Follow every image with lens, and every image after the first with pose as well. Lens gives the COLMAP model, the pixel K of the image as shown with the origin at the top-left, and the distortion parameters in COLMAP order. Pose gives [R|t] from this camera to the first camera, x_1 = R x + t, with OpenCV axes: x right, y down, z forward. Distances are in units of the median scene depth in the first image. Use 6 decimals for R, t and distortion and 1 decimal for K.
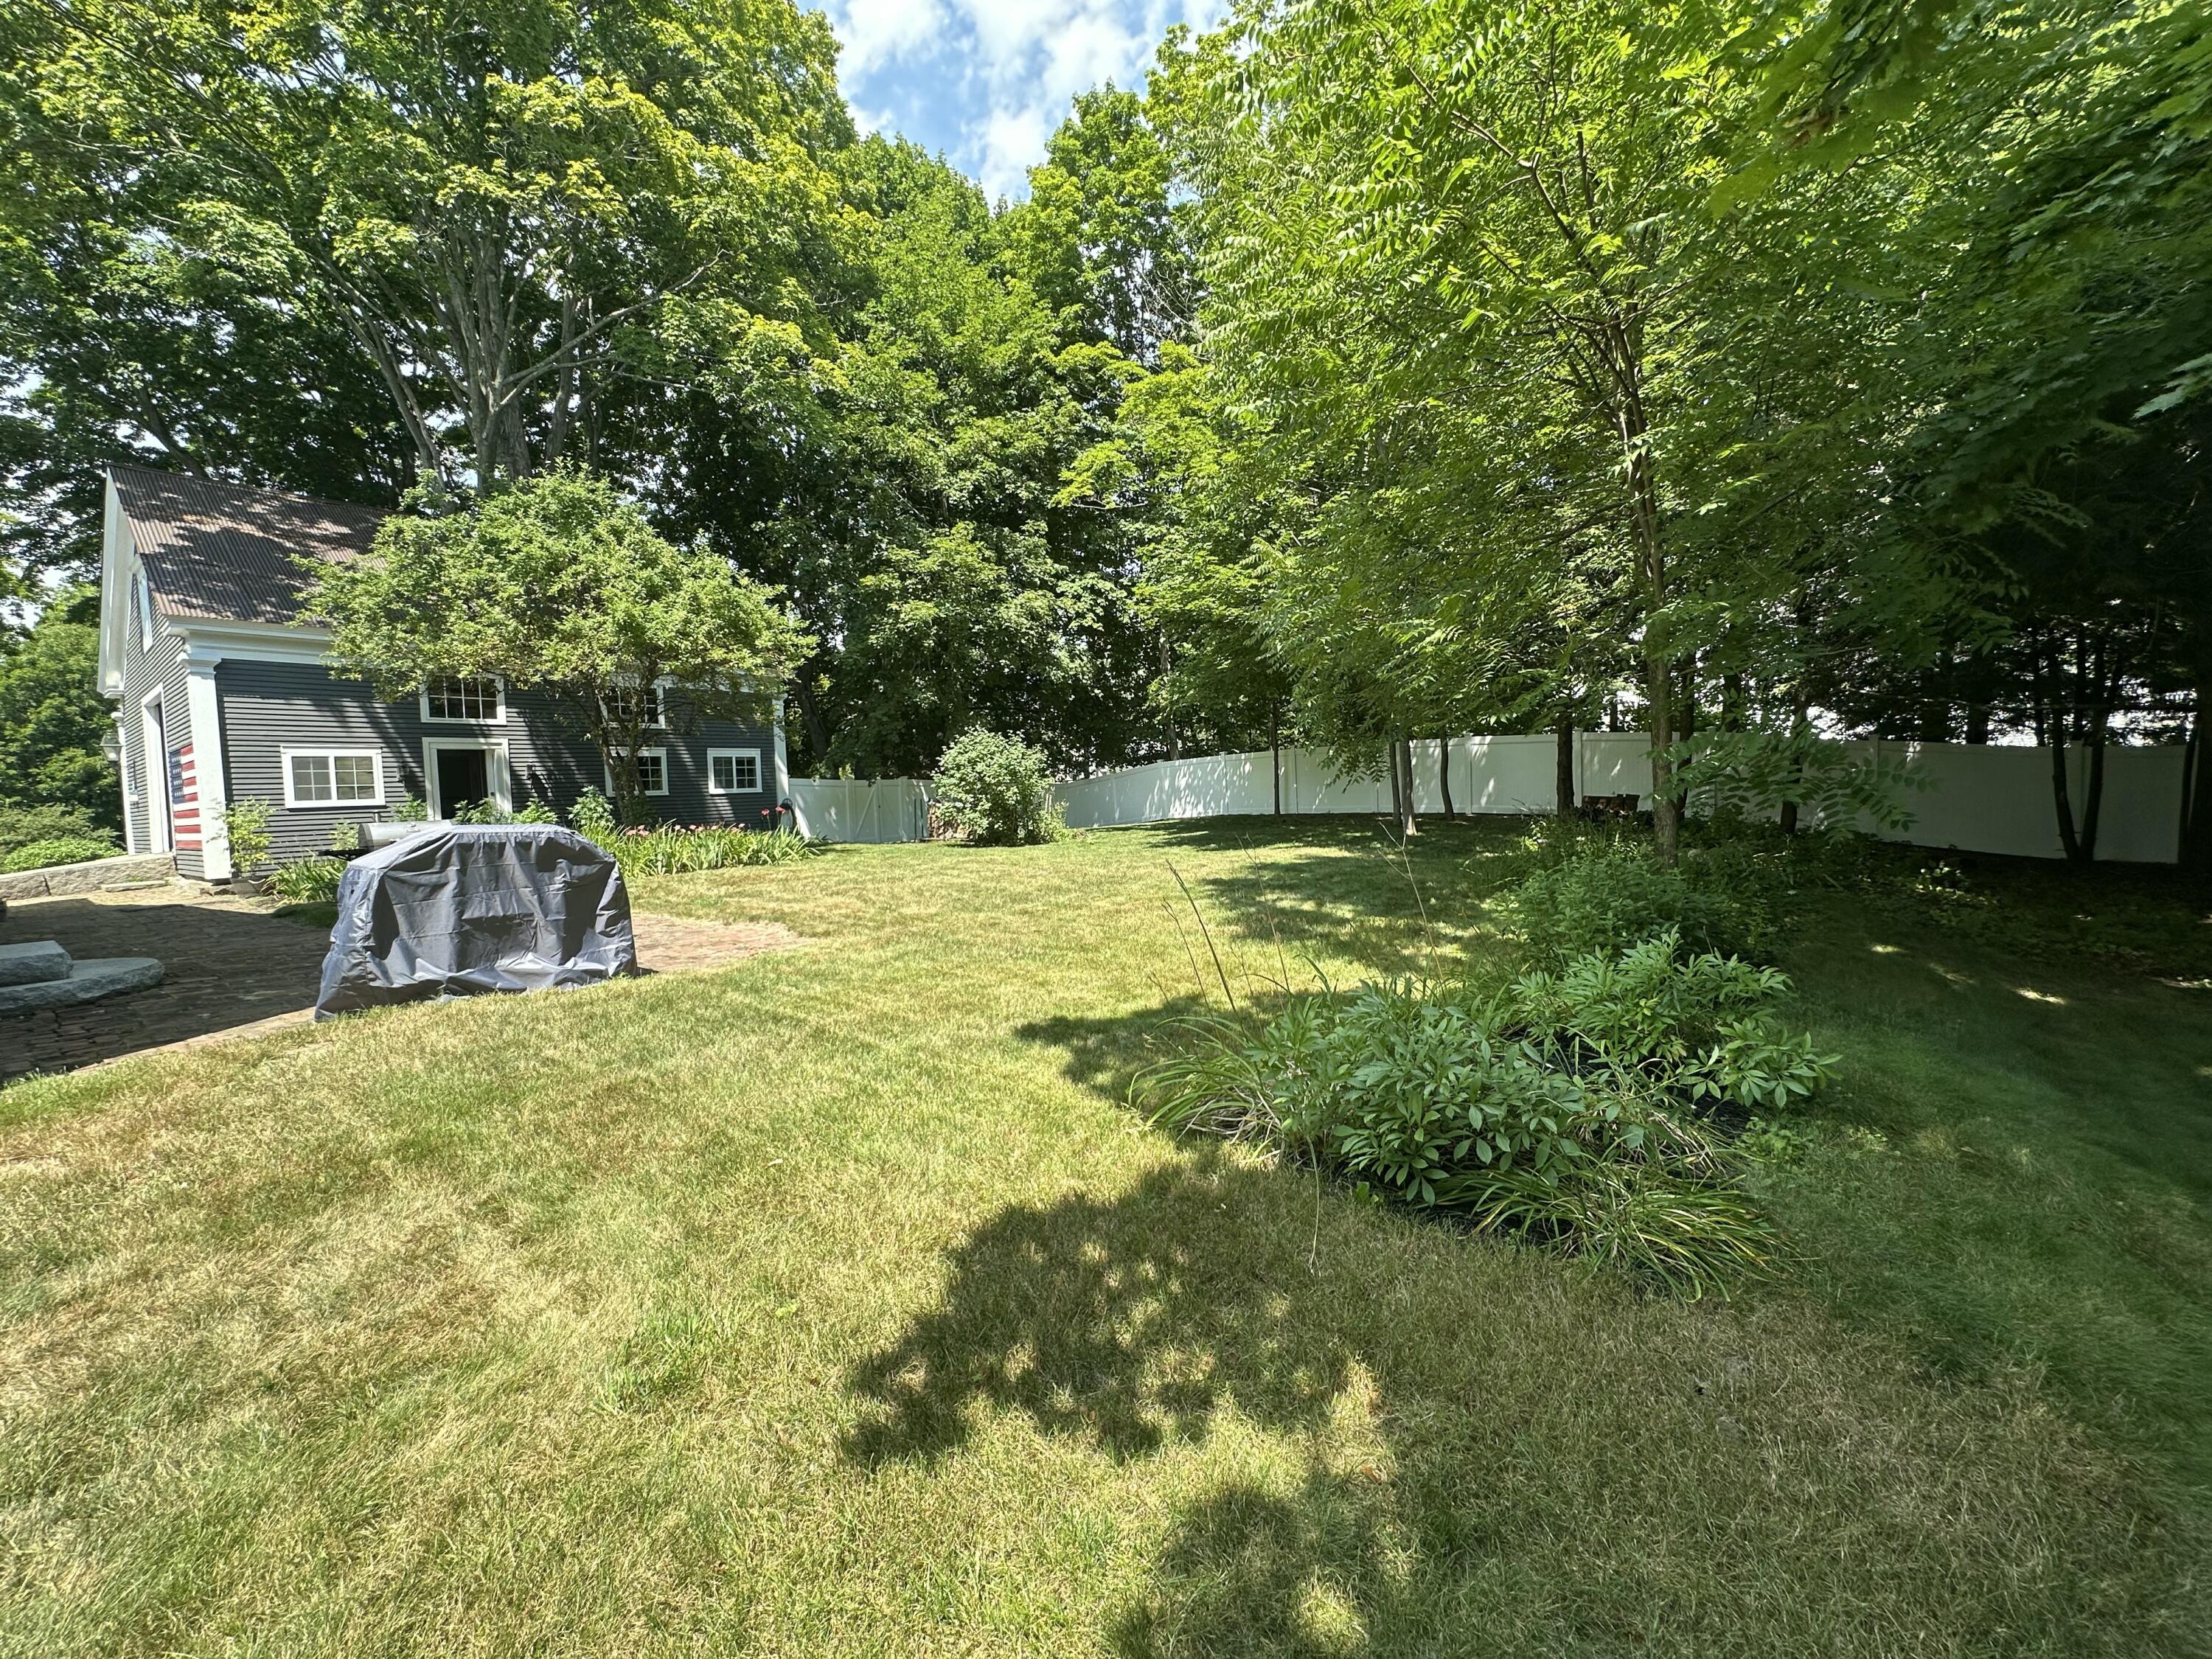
lens RADIAL K [[864.1, 0, 1106.0], [0, 864.1, 829.5], [0, 0, 1]] dist [0.001078, 0.000019]
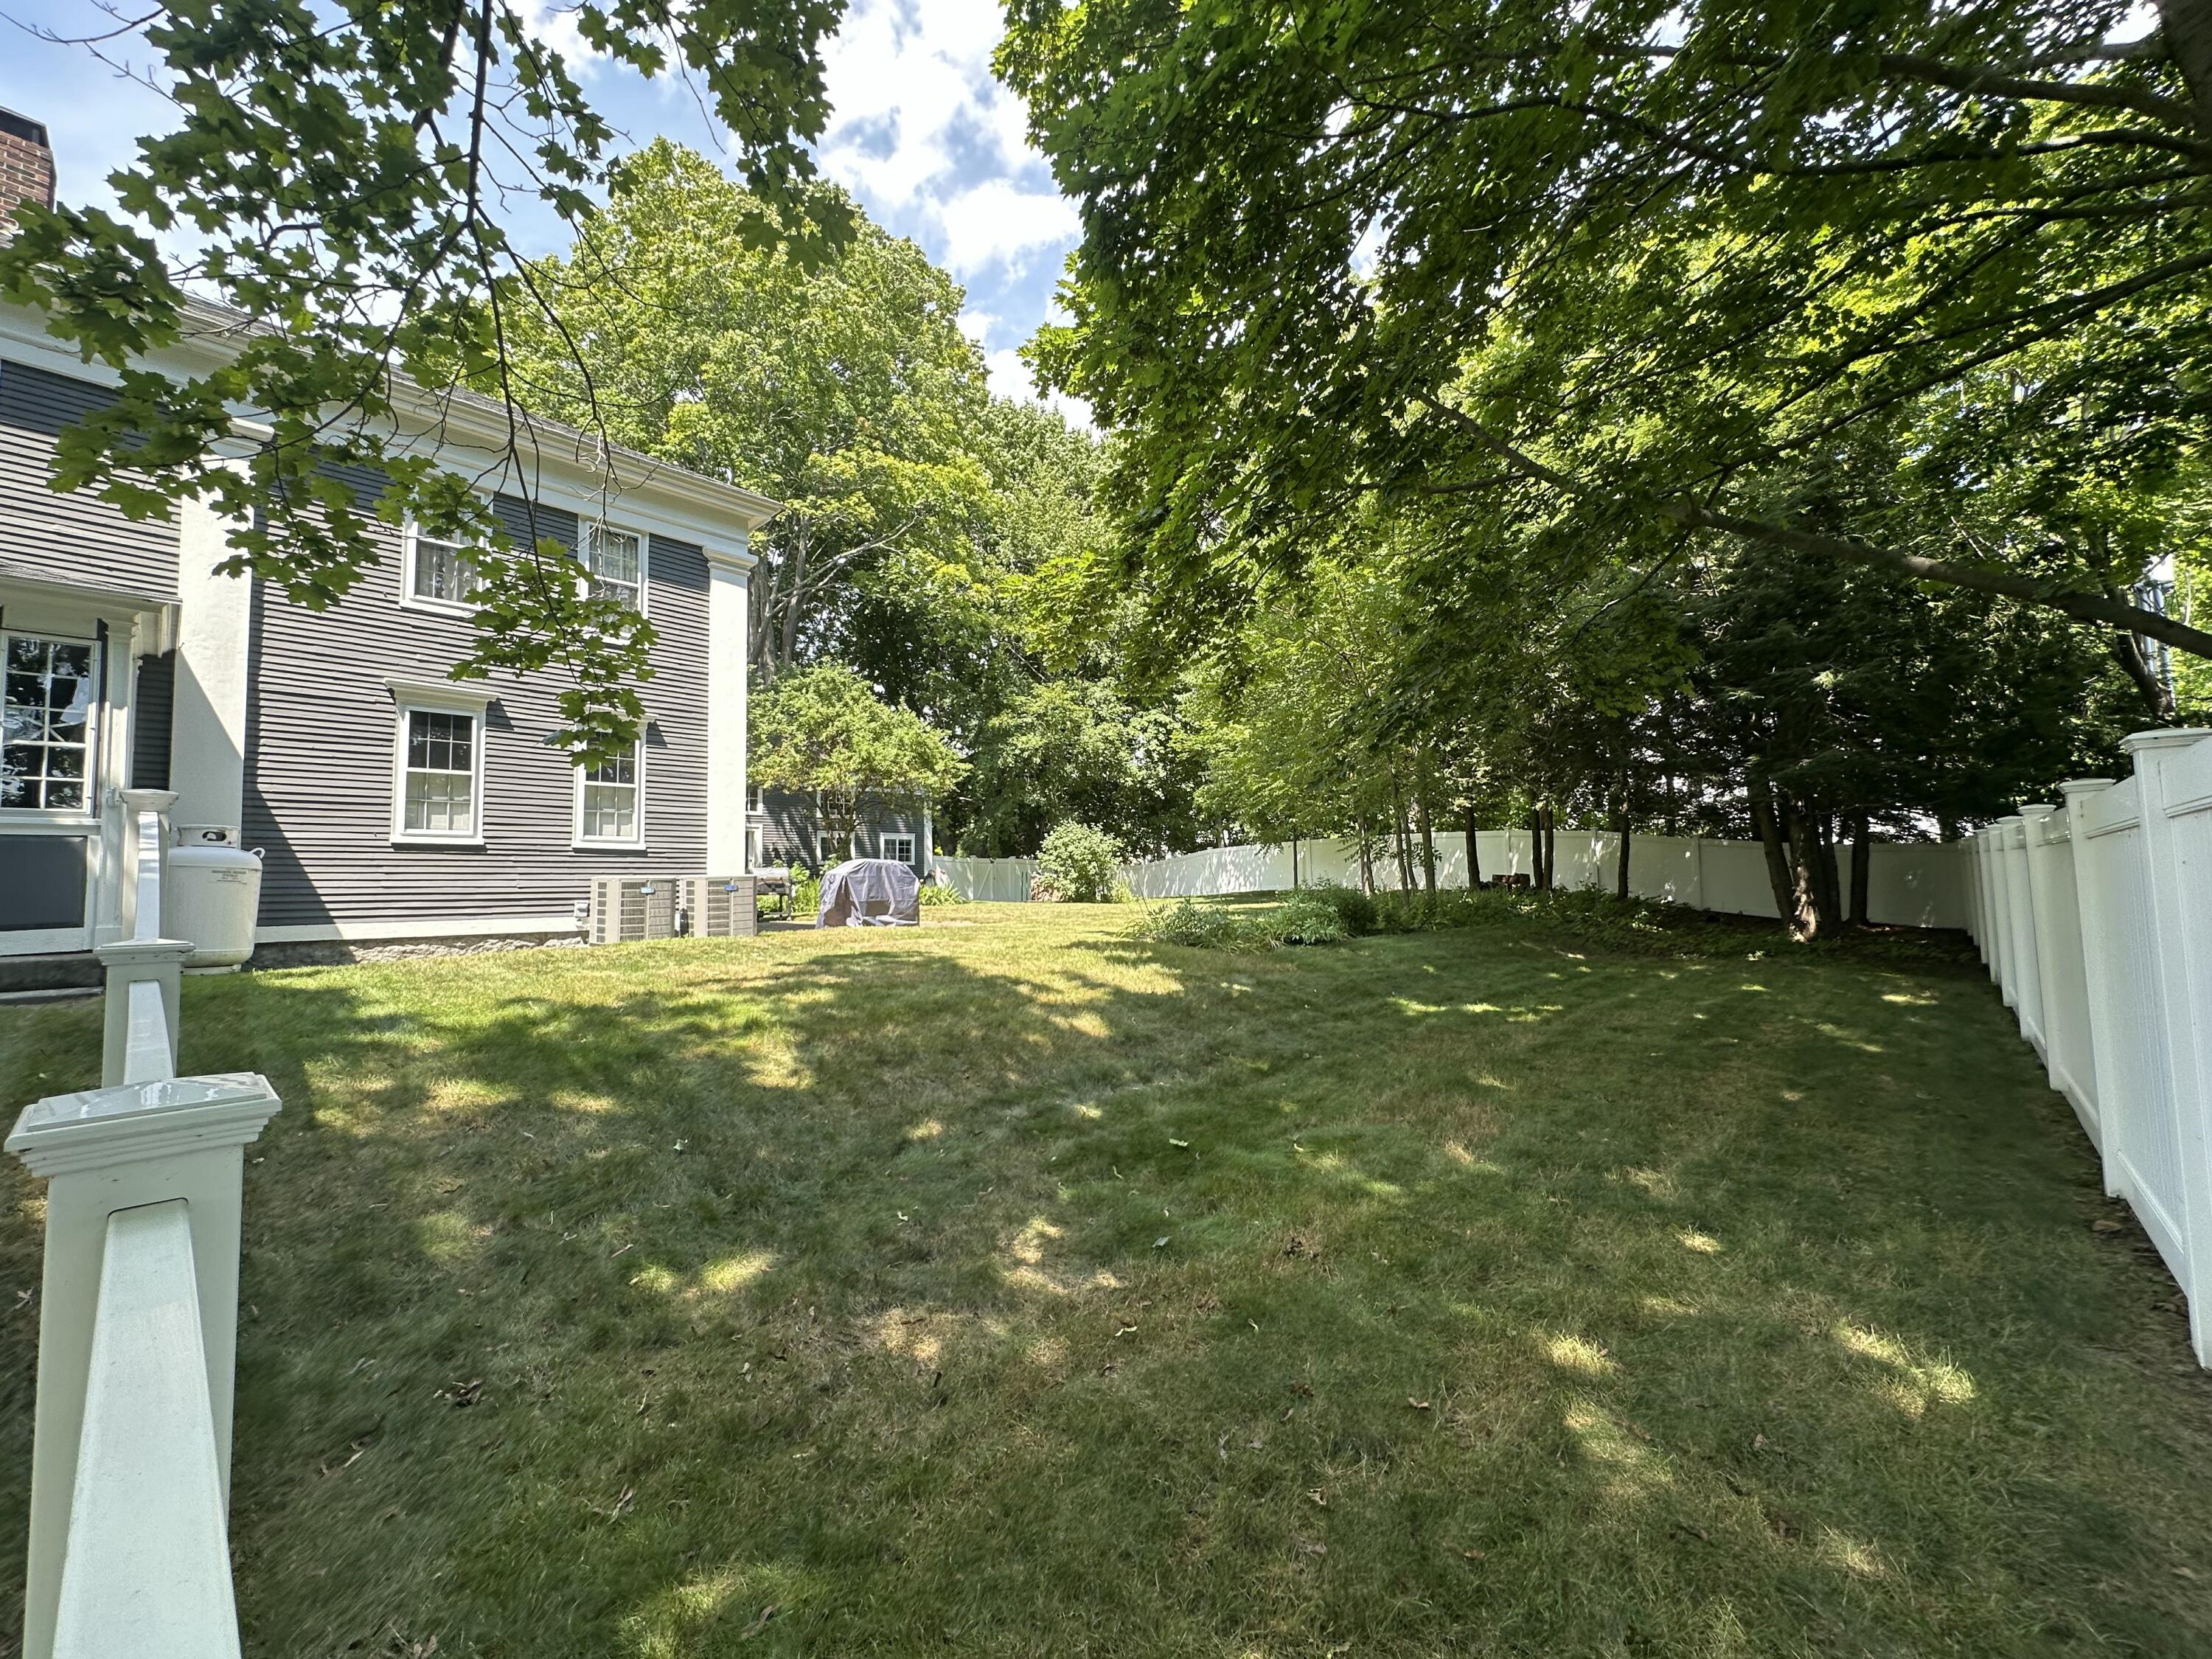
lens RADIAL K [[864.1, 0, 1106.0], [0, 864.1, 829.5], [0, 0, 1]] dist [0.001078, 0.000019]
pose [[0.994892, 0.013683, -0.100010, 0.055077], [-0.024239, 0.994165, -0.105111, 0.045660], [0.097988, 0.106999, 0.989419, -0.414536]]
